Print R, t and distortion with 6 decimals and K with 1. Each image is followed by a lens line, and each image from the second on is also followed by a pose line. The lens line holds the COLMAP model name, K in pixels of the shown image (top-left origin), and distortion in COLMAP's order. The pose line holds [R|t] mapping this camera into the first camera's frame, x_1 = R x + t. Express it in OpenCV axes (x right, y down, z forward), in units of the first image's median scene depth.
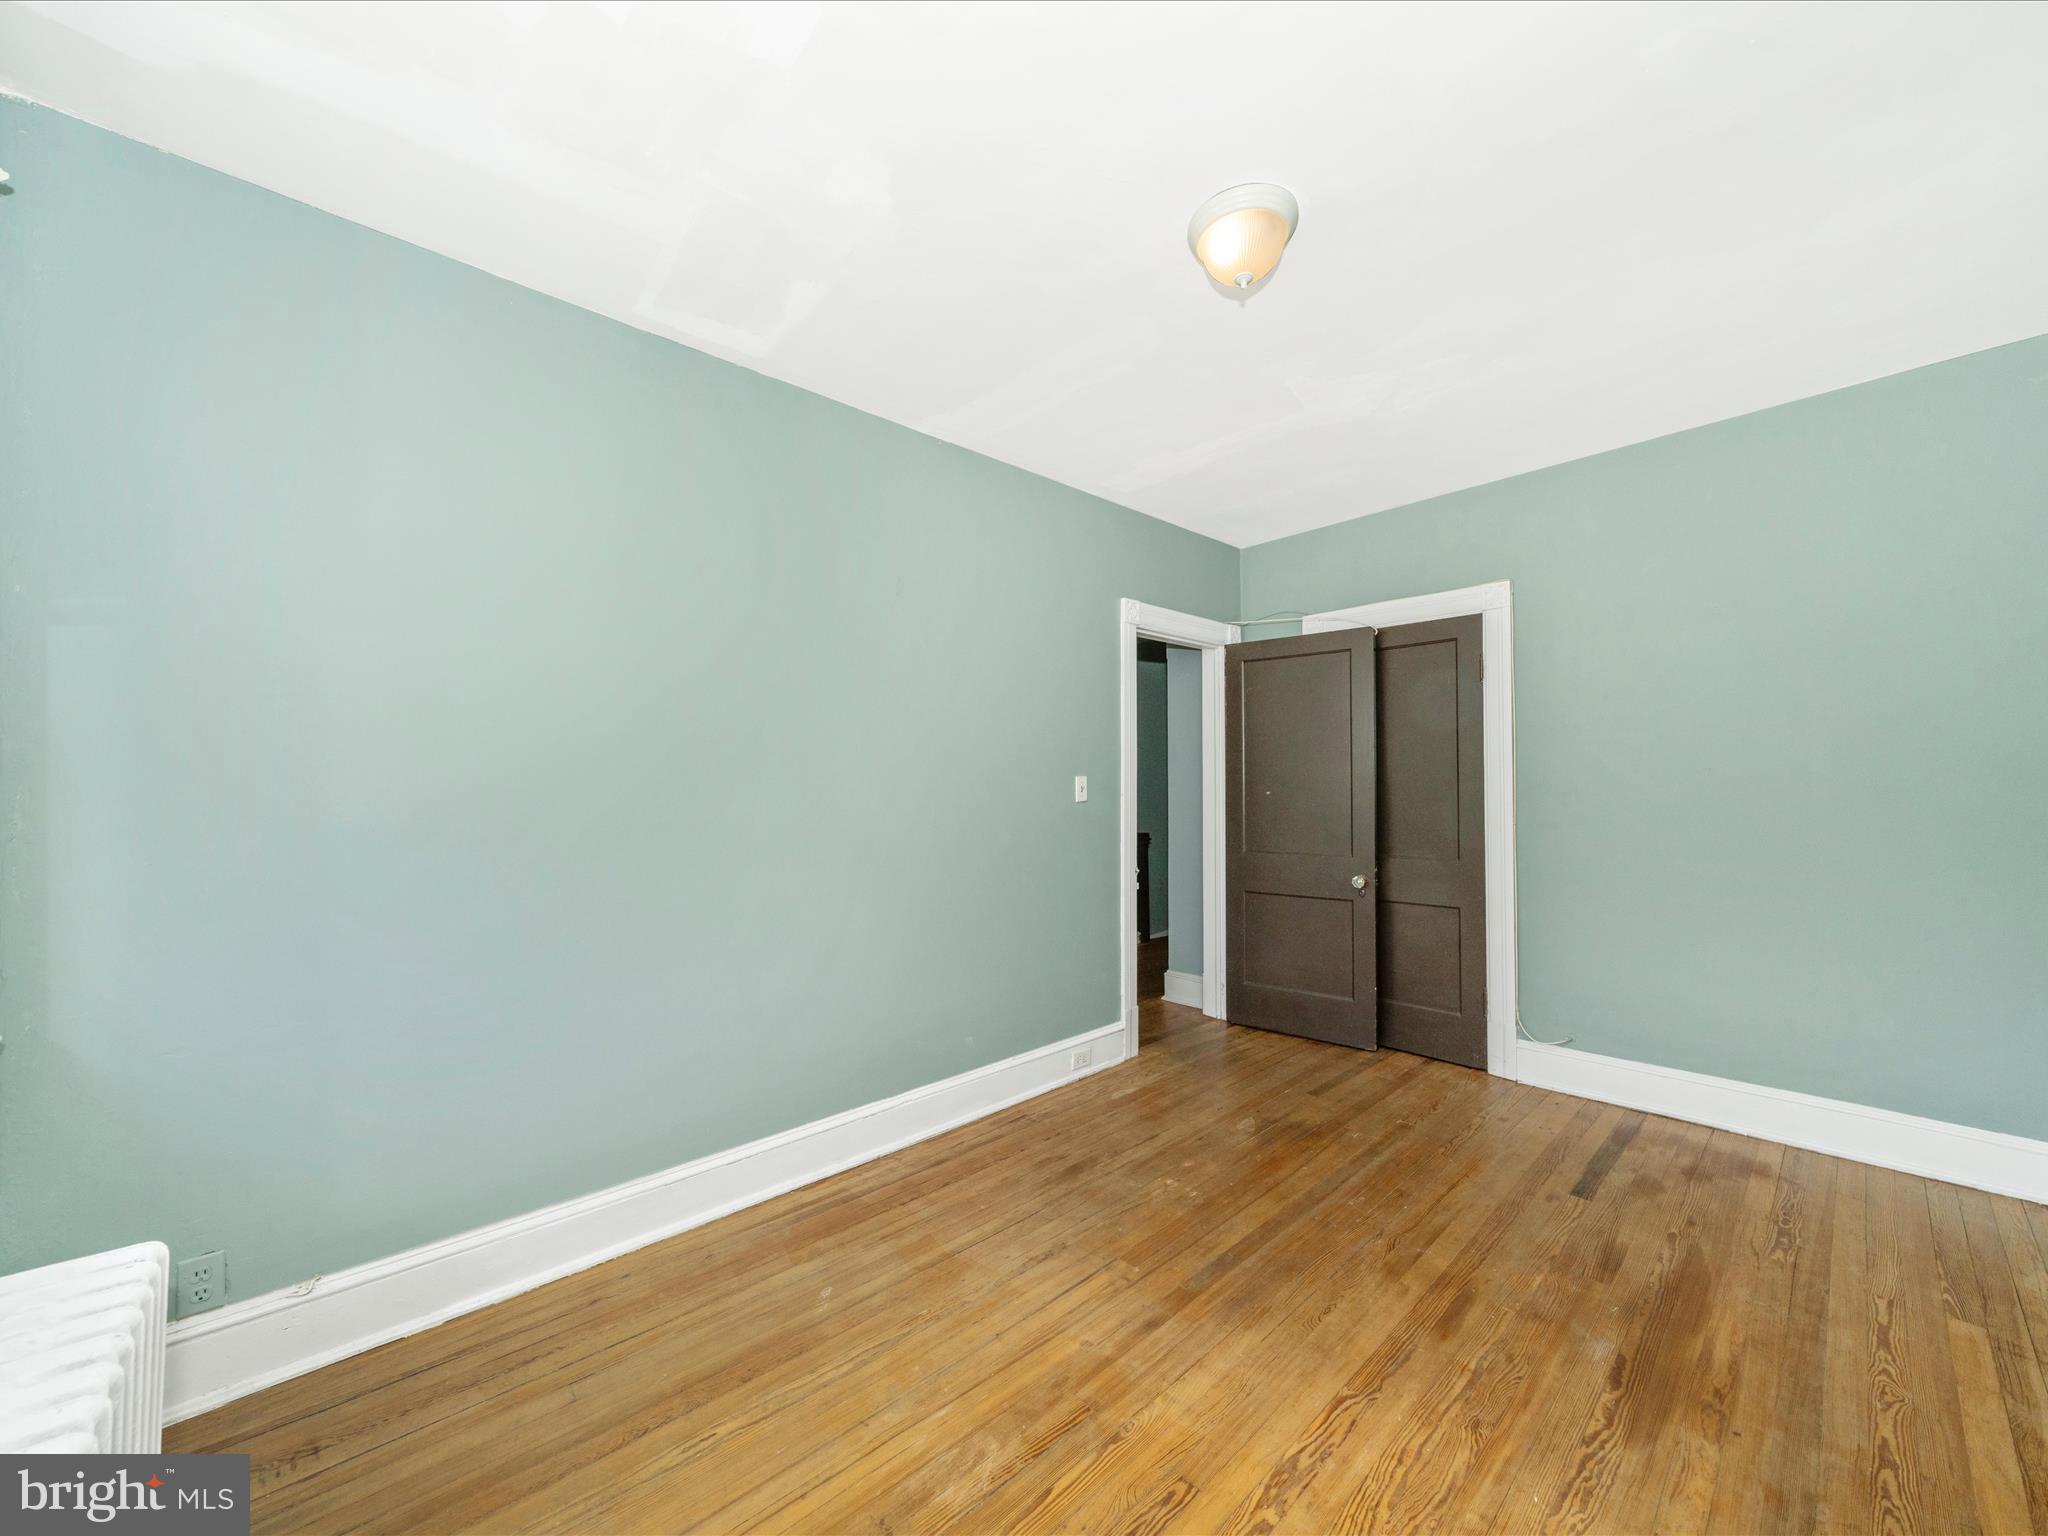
lens RADIAL K [[763.5, 0, 1022.5], [0, 763.5, 775.0], [0, 0, 1]] dist [-0.001453, -0.000258]
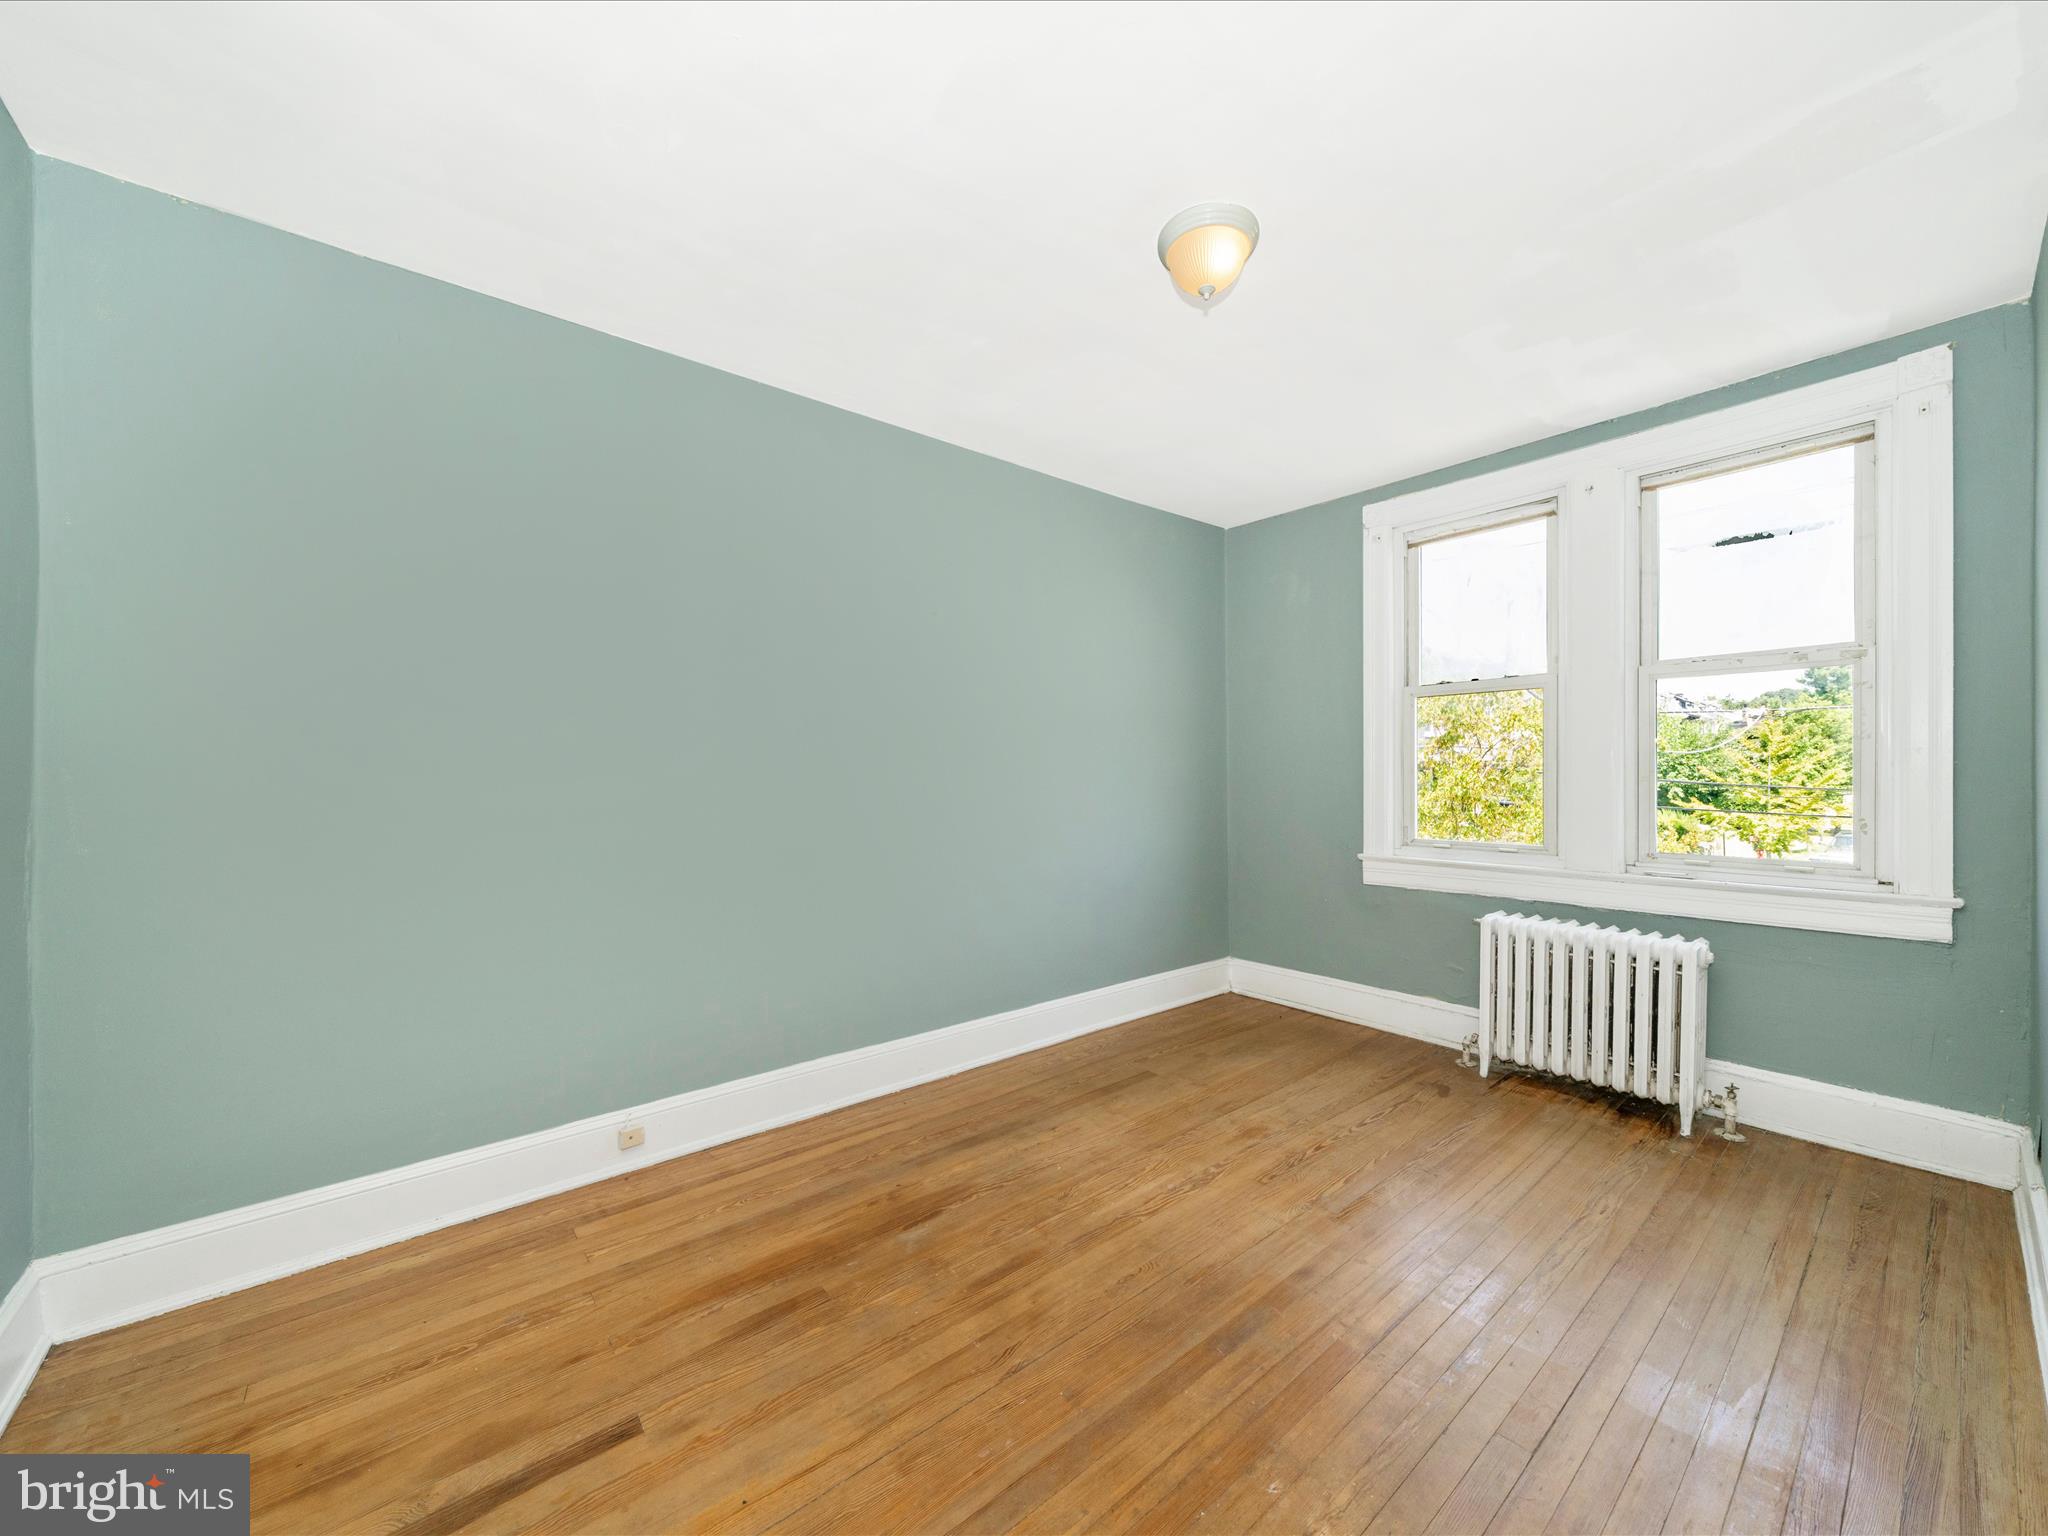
lens RADIAL K [[791.0, 0, 1023.1], [0, 791.0, 778.5], [0, 0, 1]] dist [-0.006157, -0.000057]
pose [[-0.999190, 0.007492, 0.039539, 0.438335], [0.007310, 0.999962, -0.004738, 0.041939], [-0.039573, -0.004445, -0.999207, 1.822060]]
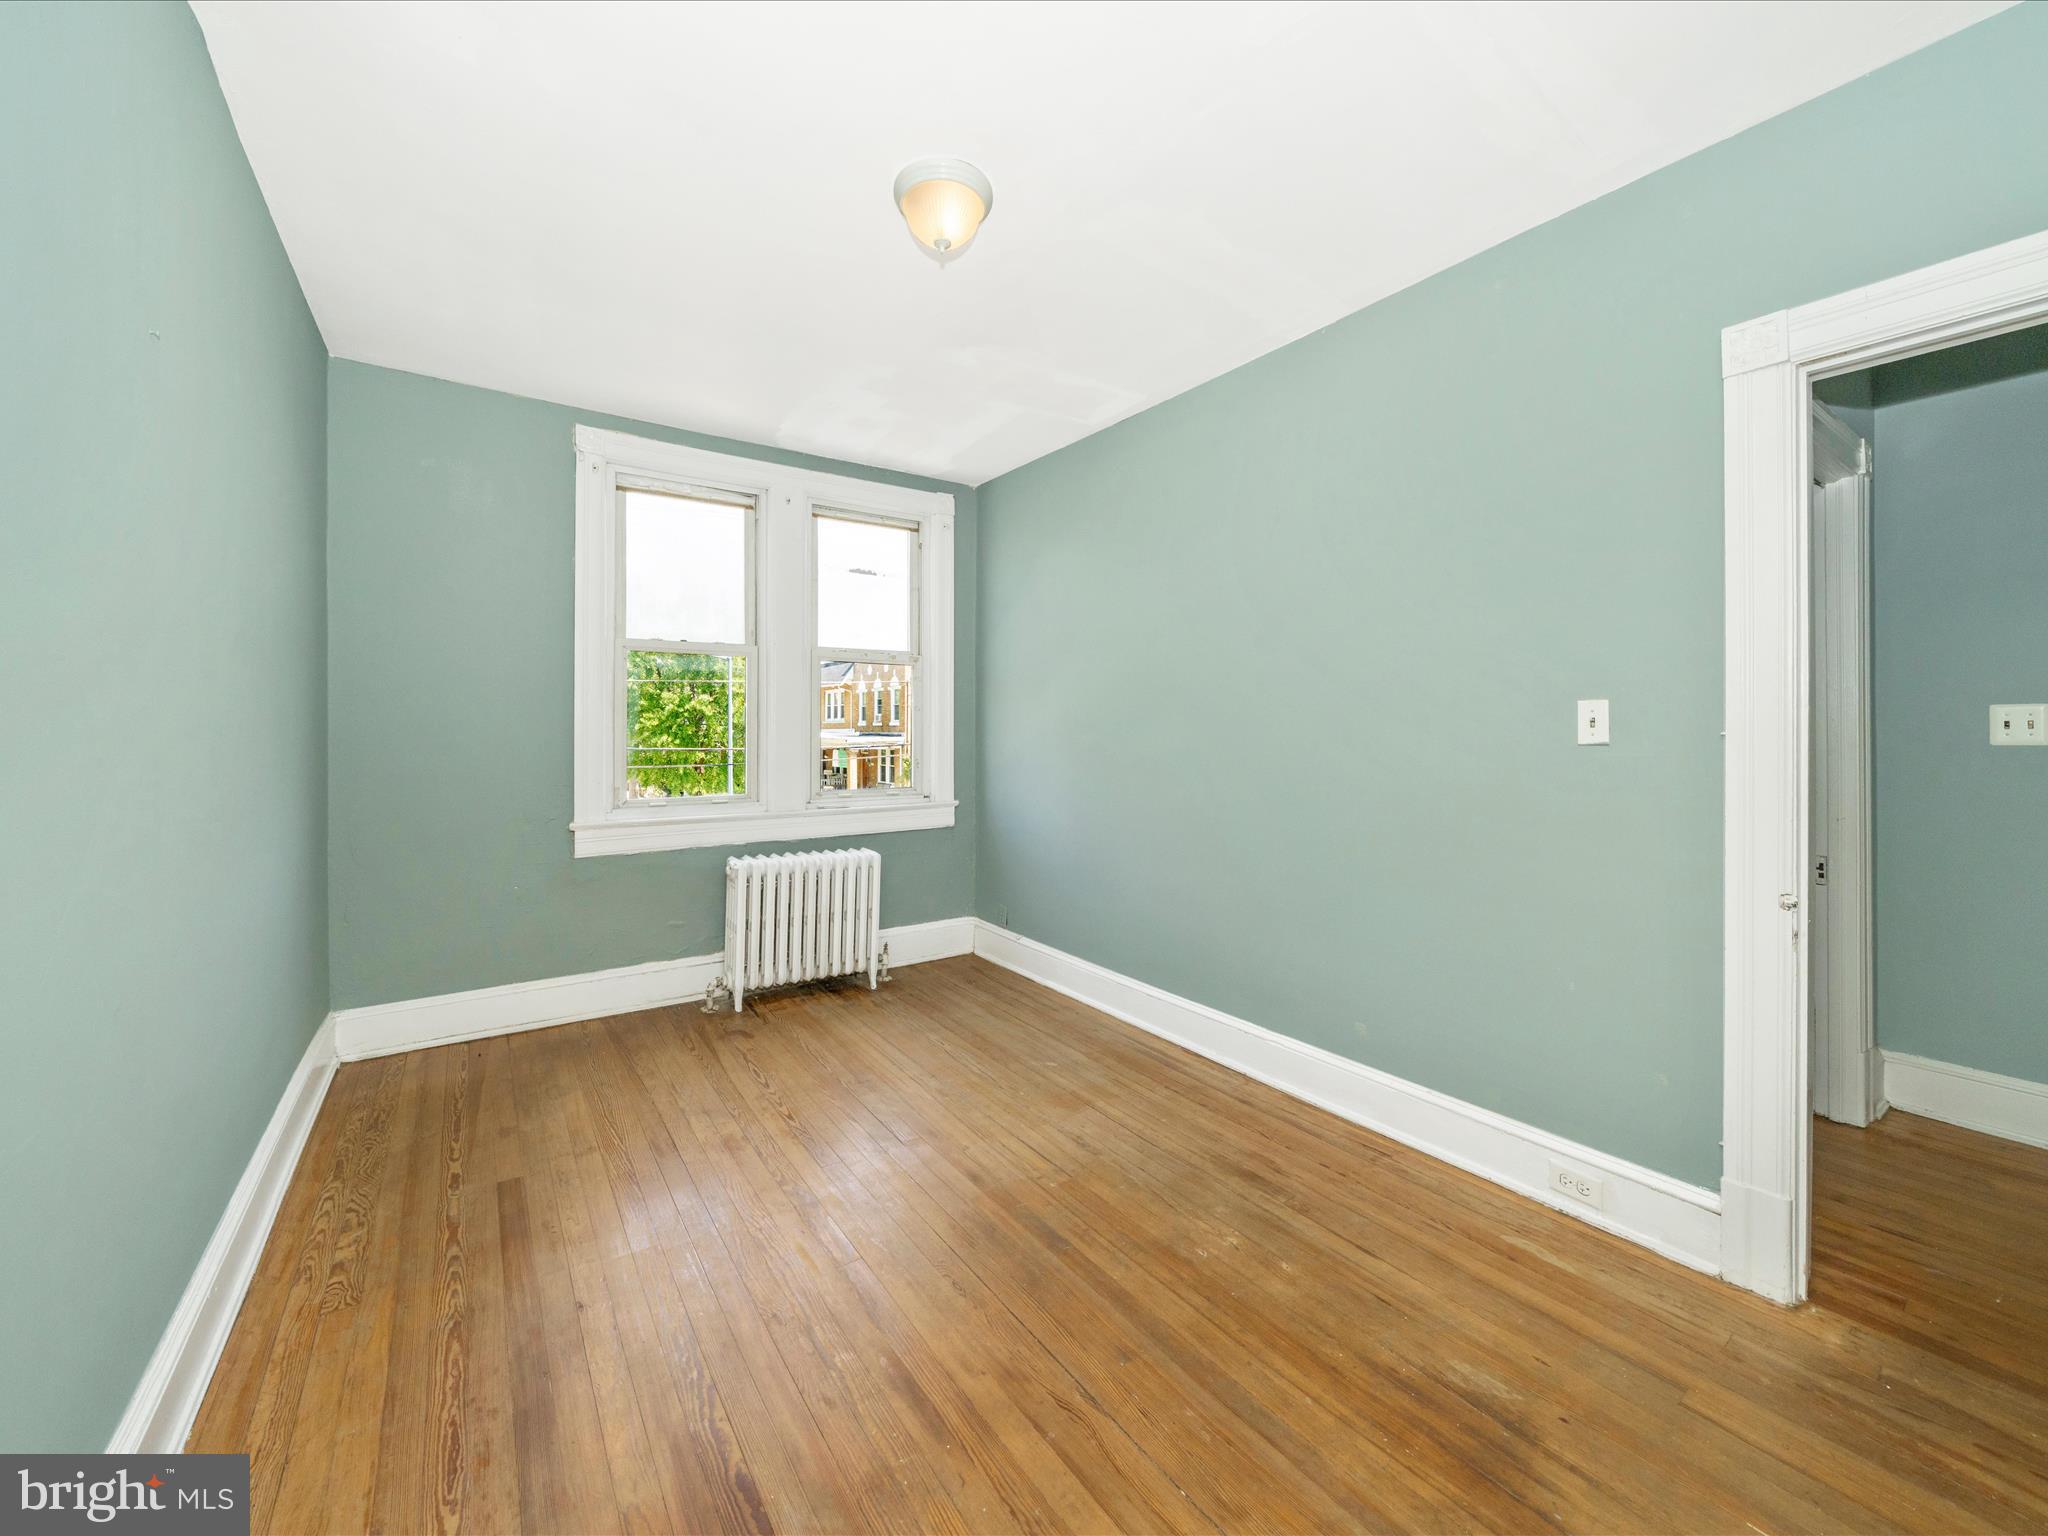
lens RADIAL K [[797.7, 0, 1025.3], [0, 797.7, 724.7], [0, 0, 1]] dist [0.000442, -0.000277]
pose [[-0.120075, -0.004092, -0.992756, 1.191583], [0.008971, 0.999946, -0.005207, 0.032139], [0.992724, -0.009531, -0.120032, 1.068715]]
